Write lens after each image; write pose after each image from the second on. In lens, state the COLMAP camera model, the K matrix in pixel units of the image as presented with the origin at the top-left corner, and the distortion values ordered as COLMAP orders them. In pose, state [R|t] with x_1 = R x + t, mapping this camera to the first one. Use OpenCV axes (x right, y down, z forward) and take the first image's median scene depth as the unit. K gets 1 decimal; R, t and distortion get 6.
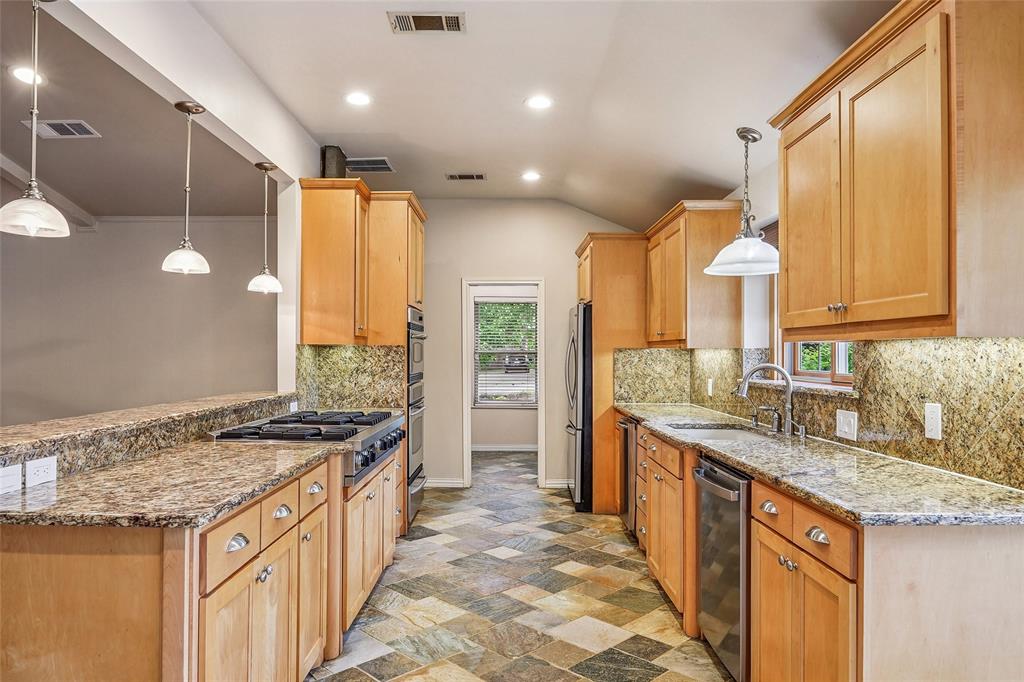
lens RADIAL K [[647.9, 0, 504.1], [0, 647.9, 346.1], [0, 0, 1]] dist [-0.023288, 0.000146]
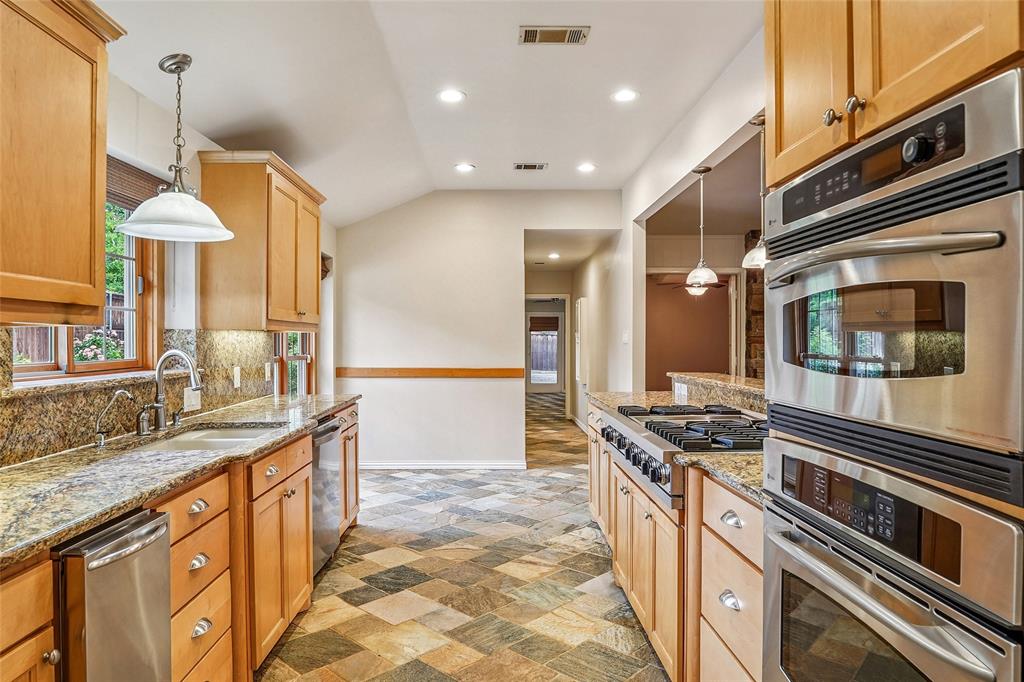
lens RADIAL K [[647.9, 0, 511.1], [0, 647.9, 341.0], [0, 0, 1]] dist [-0.023288, 0.000146]
pose [[-0.999242, -0.000808, -0.038931, -0.004267], [-0.000720, 0.999997, -0.002278, 0.015692], [0.038932, -0.002249, -0.999239, 2.085920]]
